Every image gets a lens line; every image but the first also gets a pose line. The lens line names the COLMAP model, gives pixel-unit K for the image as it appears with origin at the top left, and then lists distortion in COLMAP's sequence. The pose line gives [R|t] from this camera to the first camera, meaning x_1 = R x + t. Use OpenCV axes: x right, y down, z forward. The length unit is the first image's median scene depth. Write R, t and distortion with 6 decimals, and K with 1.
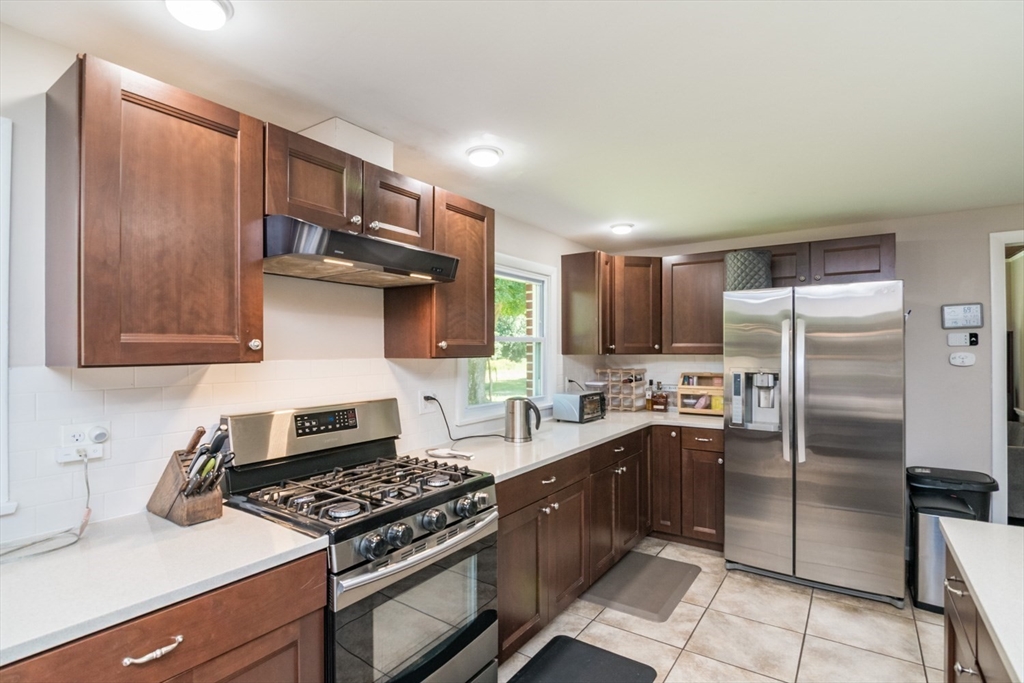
lens RADIAL K [[495.0, 0, 515.3], [0, 495.0, 350.0], [0, 0, 1]] dist [-0.017575, -0.000333]
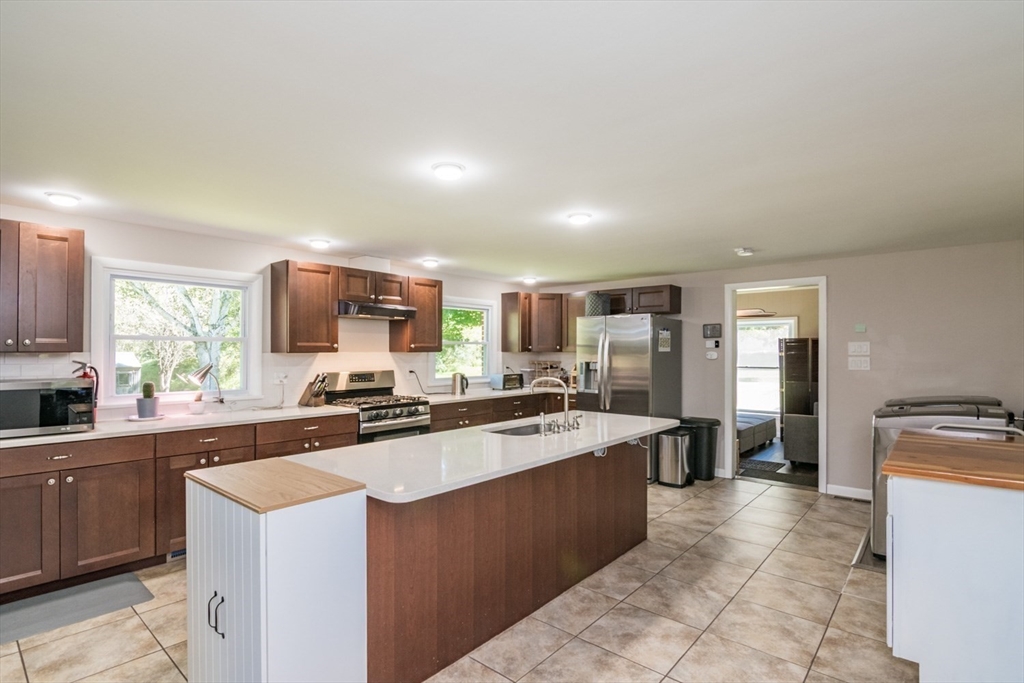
lens RADIAL K [[493.7, 0, 502.9], [0, 493.7, 348.0], [0, 0, 1]] dist [-0.016113, -0.000850]
pose [[0.991285, 0.005593, -0.131616, 0.403637], [-0.006016, 0.999978, -0.002811, 0.001376], [0.131597, 0.003578, 0.991297, -0.849275]]
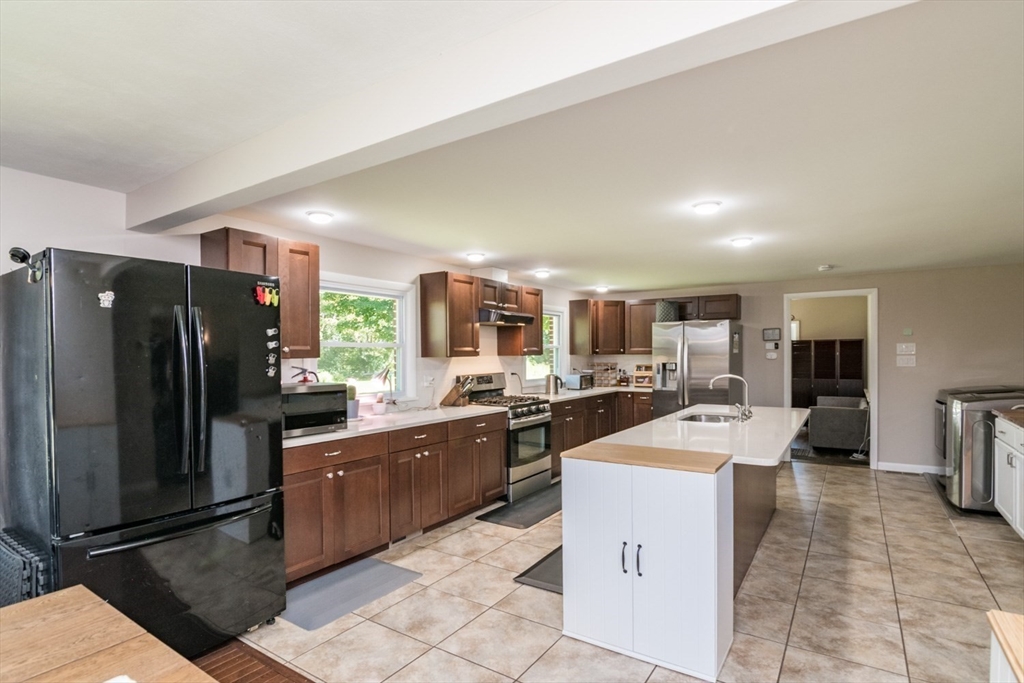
lens RADIAL K [[497.8, 0, 495.4], [0, 497.8, 362.3], [0, 0, 1]] dist [-0.020857, -0.000161]
pose [[0.999659, -0.004185, -0.025760, -0.167232], [0.004653, 0.999825, 0.018125, 0.003461], [0.025680, -0.018238, 0.999504, -1.062861]]
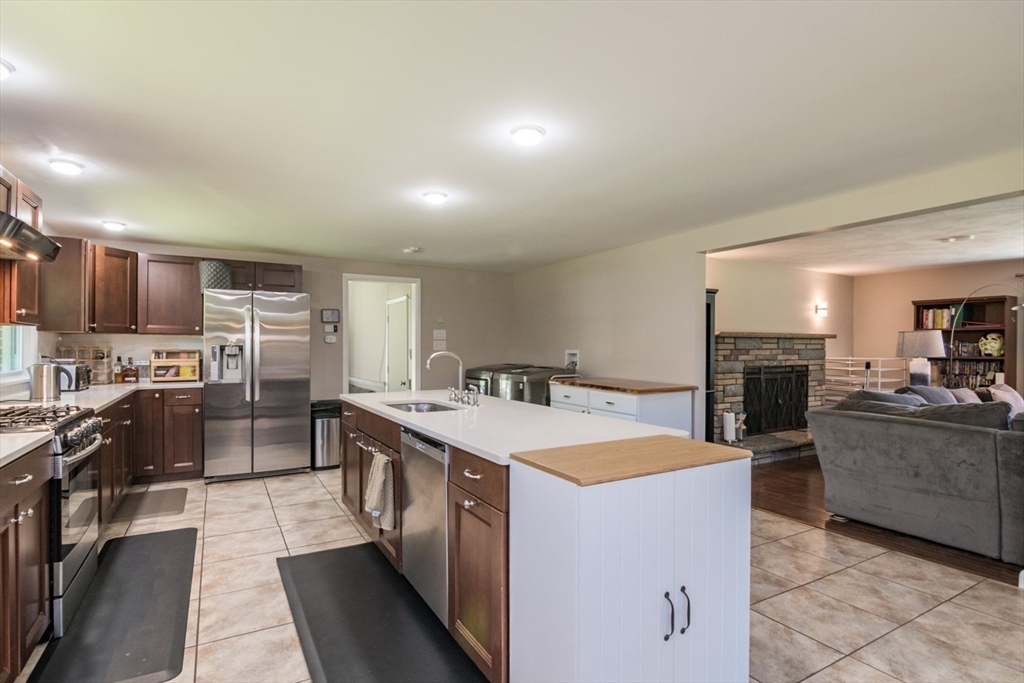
lens RADIAL K [[511.5, 0, 490.3], [0, 511.5, 345.5], [0, 0, 1]] dist [-0.016436, -0.000209]
pose [[0.456894, 0.009613, 0.889469, -0.514672], [-0.007273, 0.999949, -0.007071, 0.050614], [-0.889492, -0.003238, 0.456940, -0.409988]]
